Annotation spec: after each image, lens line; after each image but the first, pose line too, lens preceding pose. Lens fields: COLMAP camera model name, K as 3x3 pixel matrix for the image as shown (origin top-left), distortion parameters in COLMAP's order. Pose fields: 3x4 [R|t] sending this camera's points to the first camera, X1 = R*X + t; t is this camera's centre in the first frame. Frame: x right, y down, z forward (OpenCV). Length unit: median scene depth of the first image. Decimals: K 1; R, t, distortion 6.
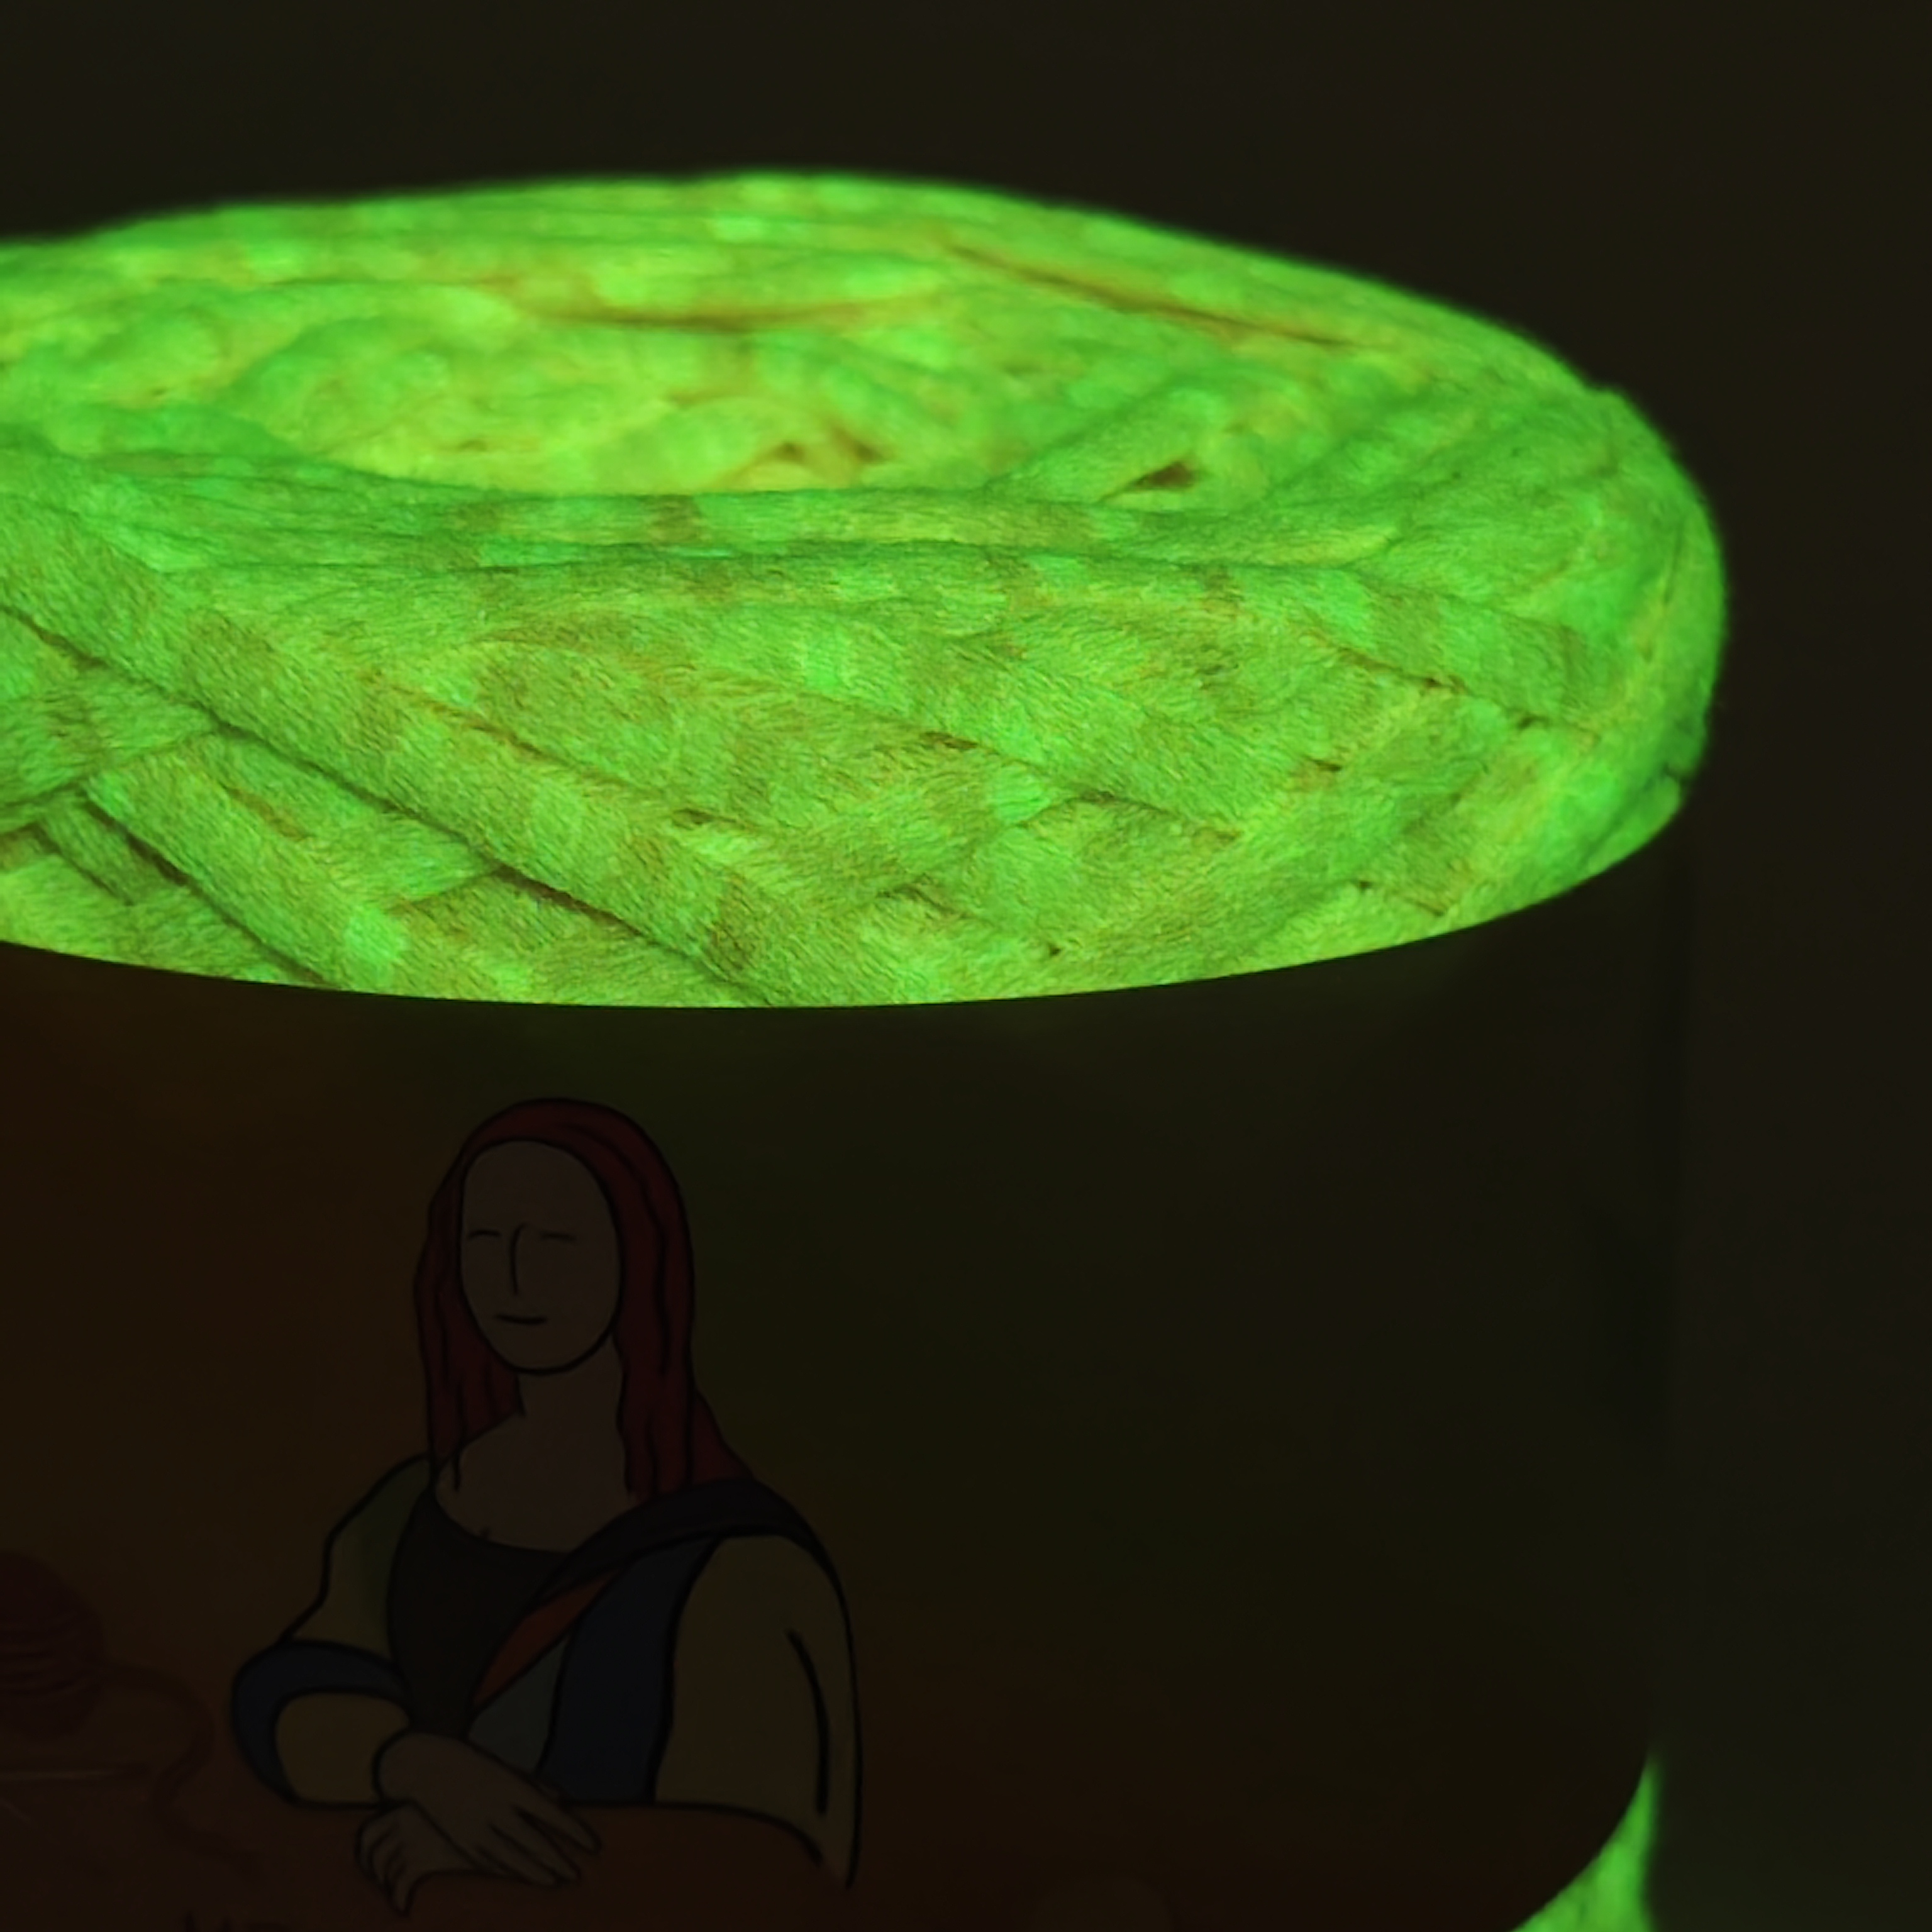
lens RADIAL K [[6420.2, 0, 973.9], [0, 6420.2, 945.6], [0, 0, 1]] dist [0.171983, 0.000000]
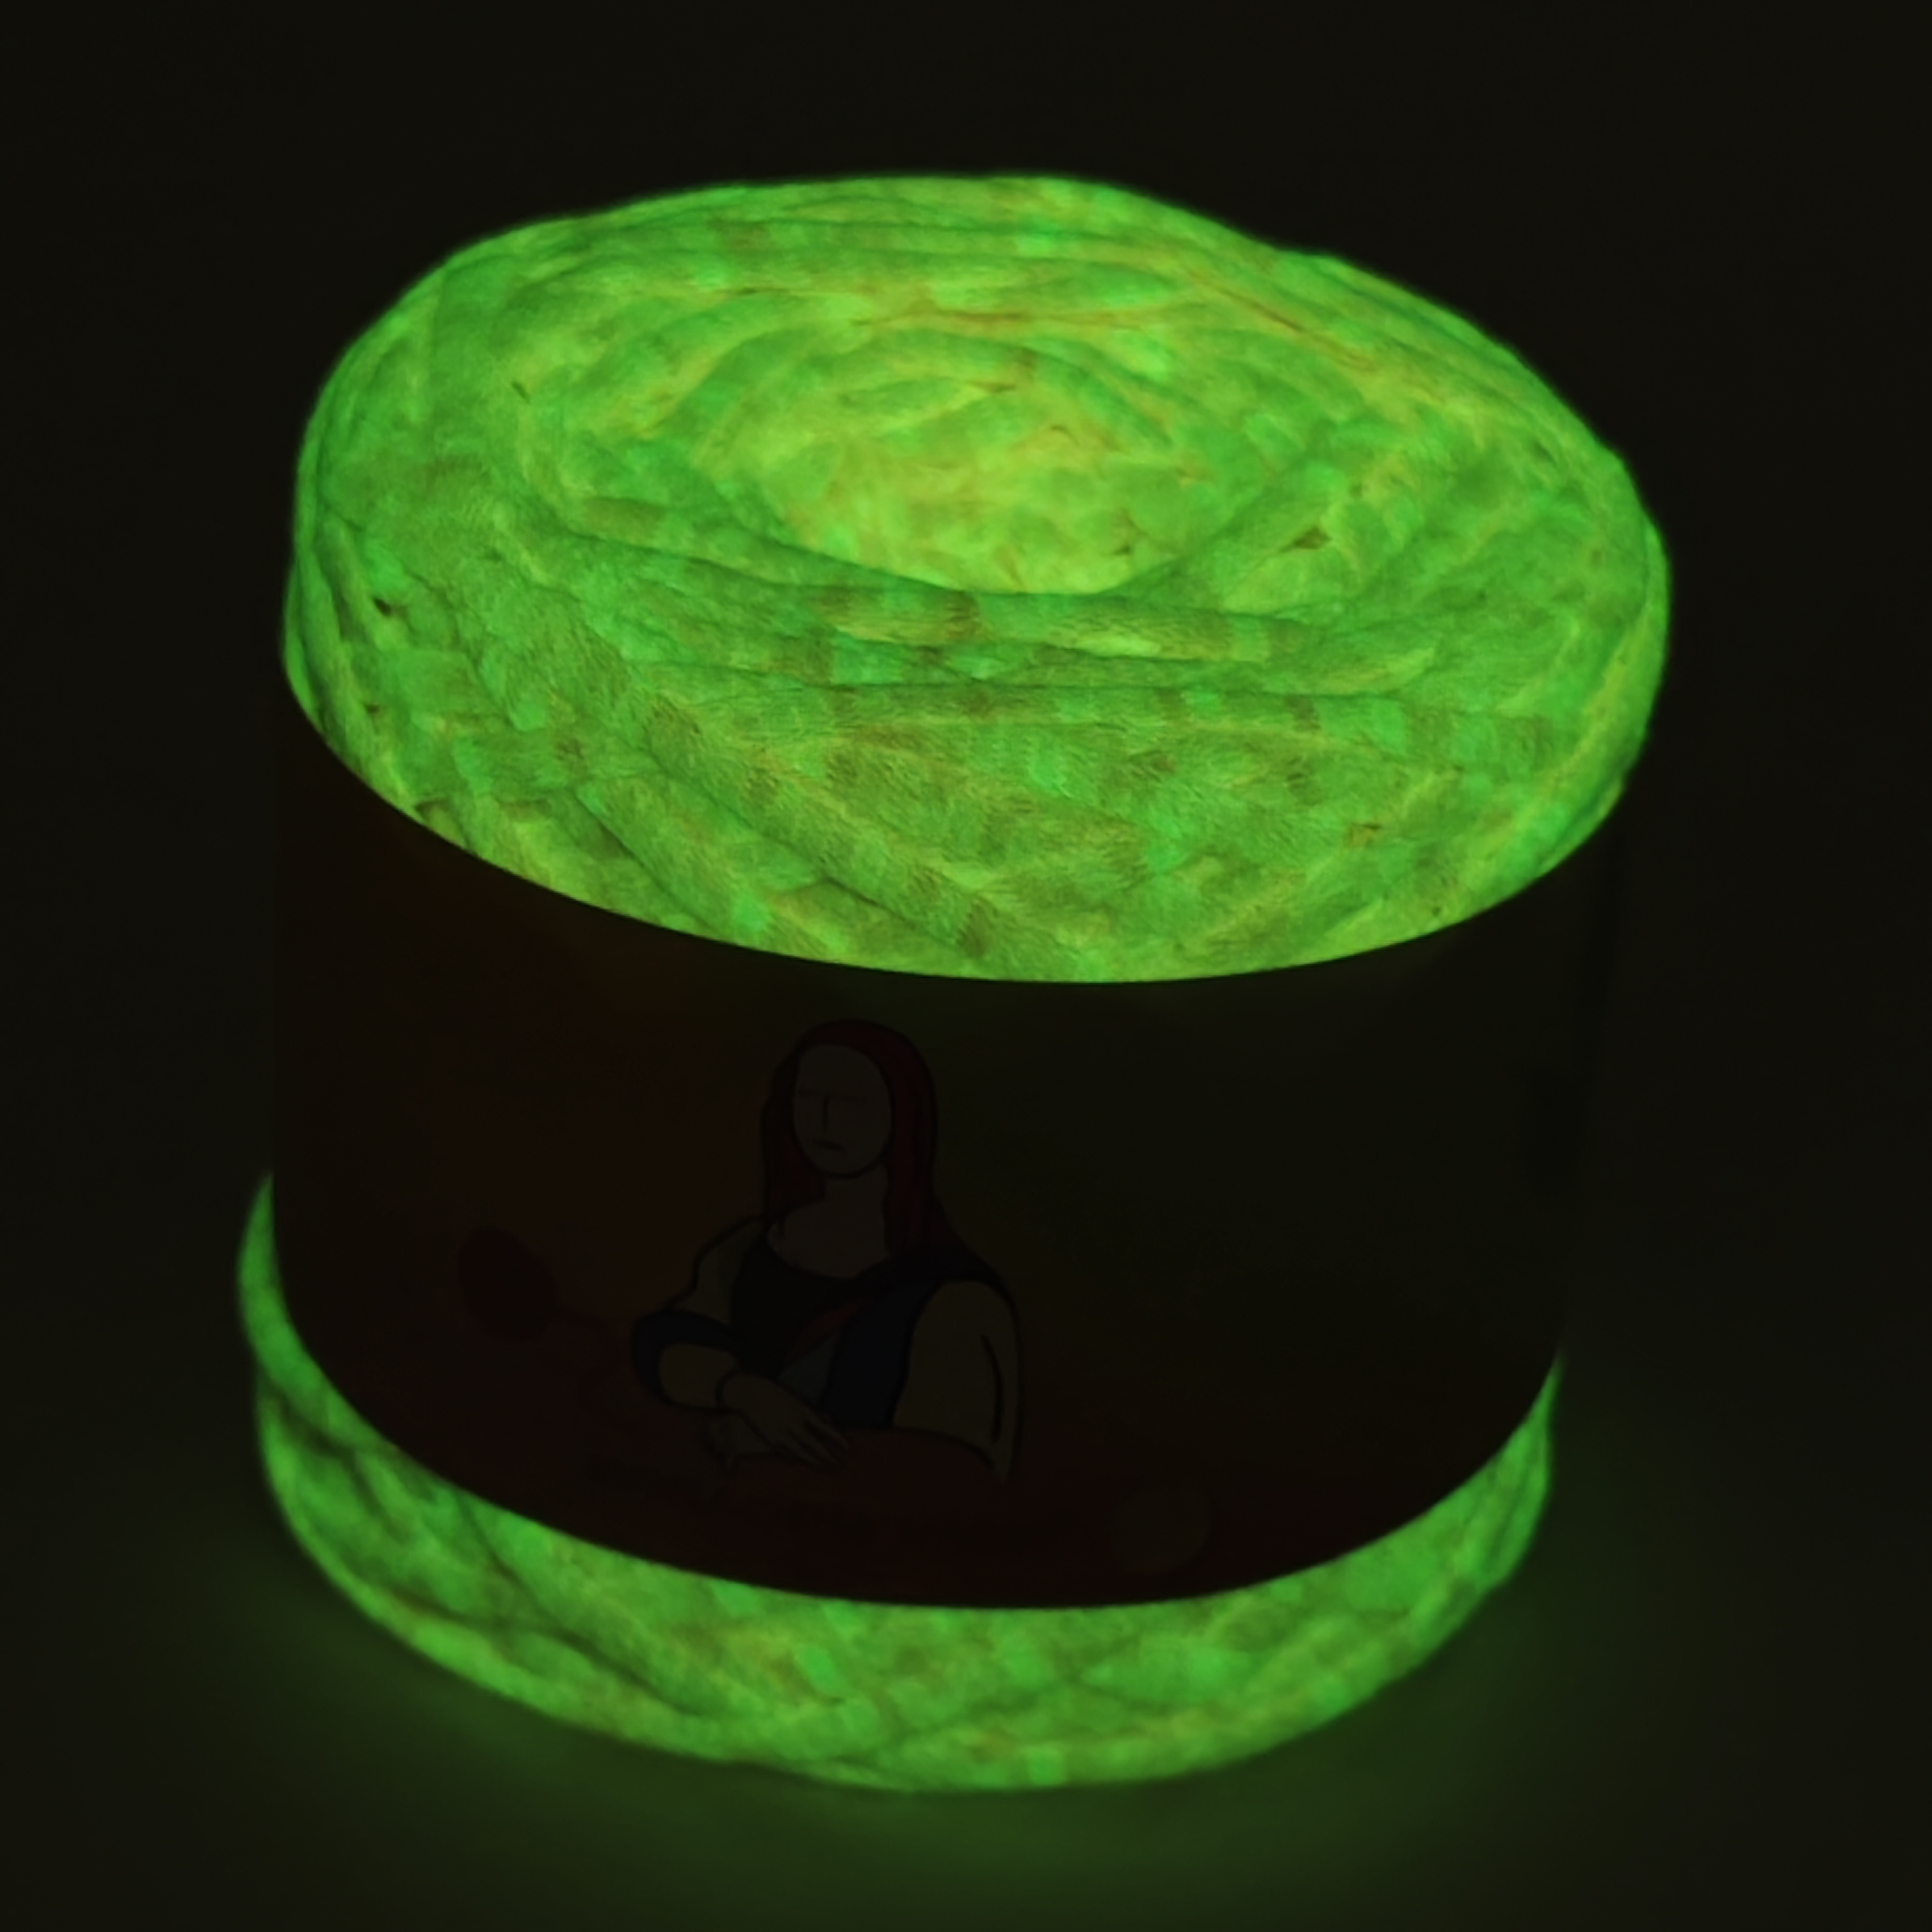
lens RADIAL K [[6420.2, 0, 961.2], [0, 6420.2, 969.1], [0, 0, 1]] dist [0.171983, 0.000000]
pose [[0.995714, 0.083217, -0.040346, 0.022936], [-0.071981, 0.971263, 0.226861, -0.344397], [0.058066, -0.222985, 0.973091, -0.530862]]
